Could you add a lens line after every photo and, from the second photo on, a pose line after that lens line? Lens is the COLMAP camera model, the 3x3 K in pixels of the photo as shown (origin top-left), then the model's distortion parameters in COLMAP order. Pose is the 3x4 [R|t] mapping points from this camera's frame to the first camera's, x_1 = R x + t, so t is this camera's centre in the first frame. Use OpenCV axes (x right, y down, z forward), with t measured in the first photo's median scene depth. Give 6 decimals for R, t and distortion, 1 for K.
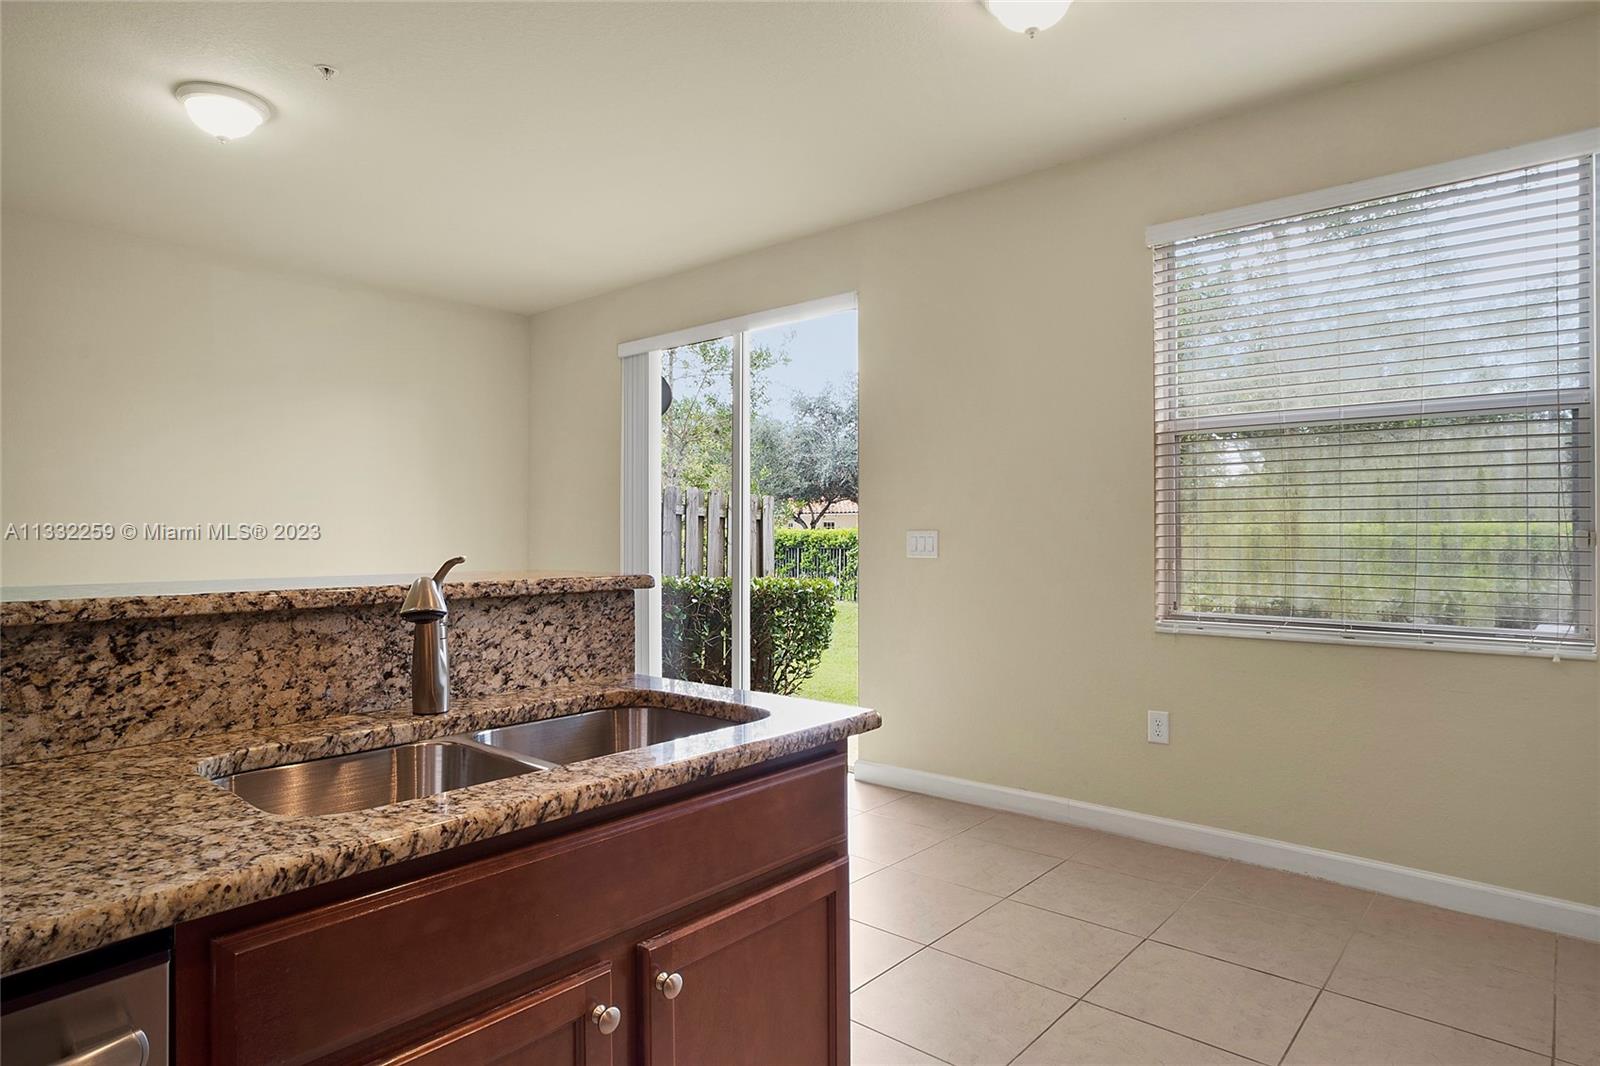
lens RADIAL K [[912.7, 0, 793.4], [0, 912.7, 535.9], [0, 0, 1]] dist [-0.026432, 0.014662]
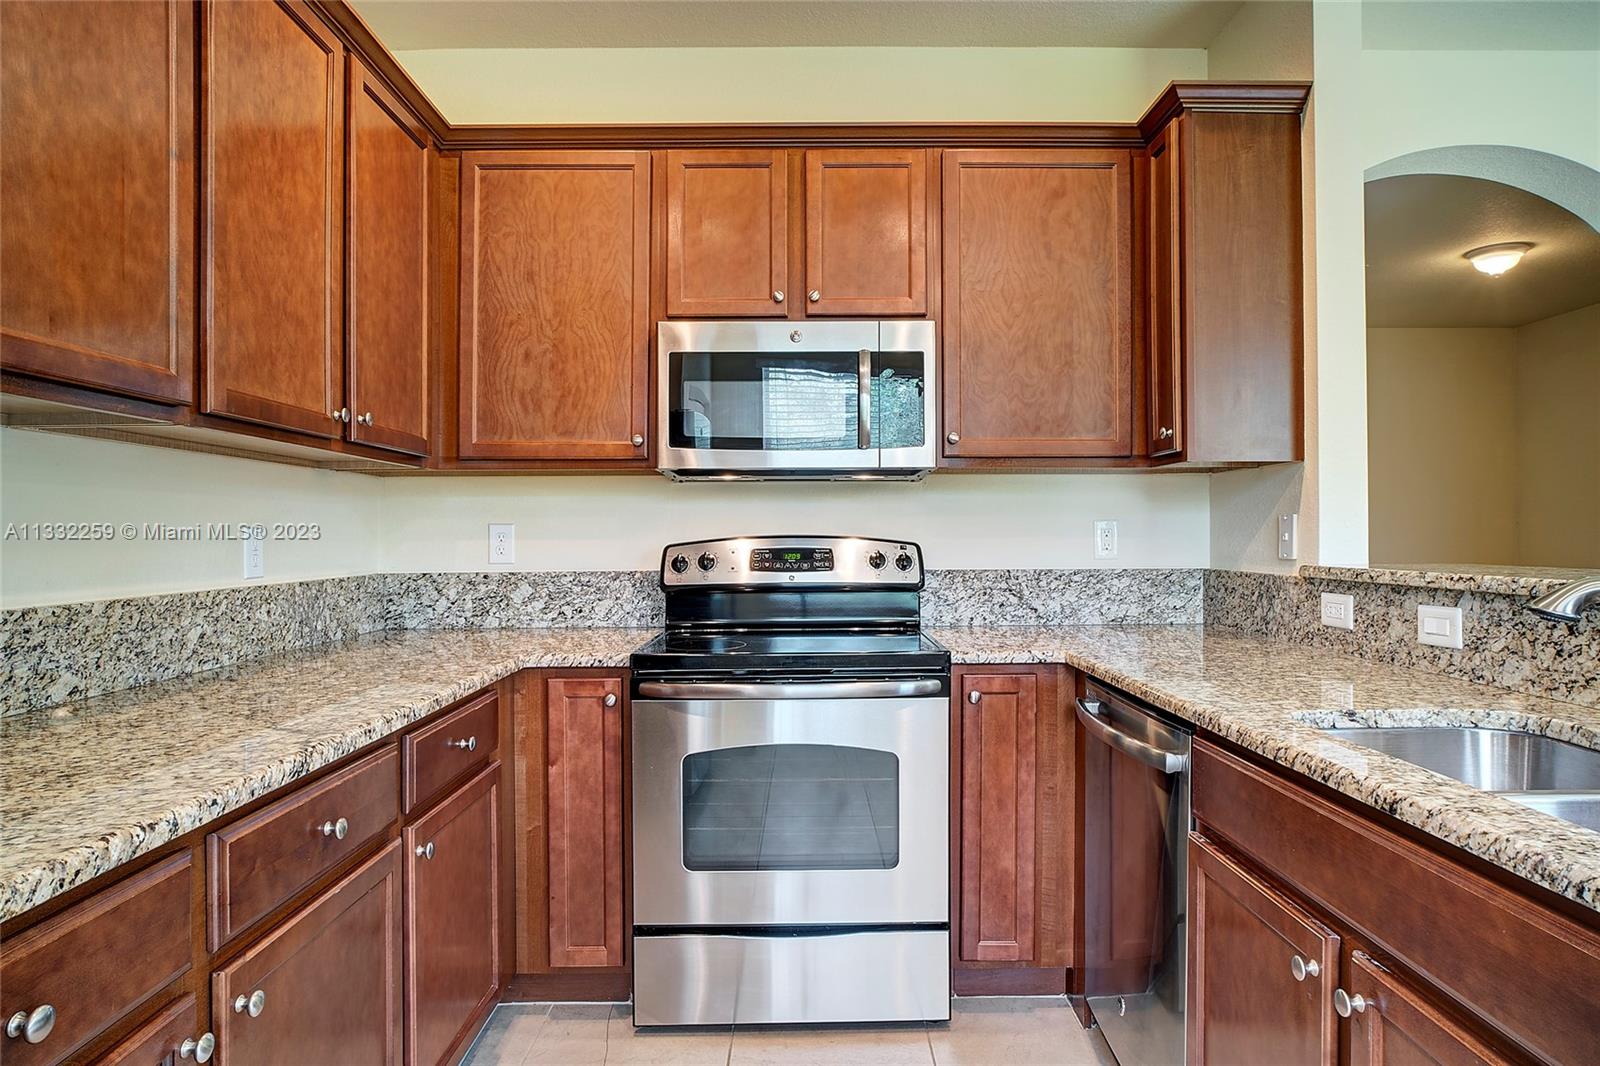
lens RADIAL K [[912.7, 0, 789.5], [0, 912.7, 536.9], [0, 0, 1]] dist [-0.026432, 0.014662]
pose [[-0.753047, 0.010855, -0.657877, 0.860098], [0.007650, 0.999941, 0.007742, -0.009423], [0.657922, 0.000797, -0.753086, 1.221500]]
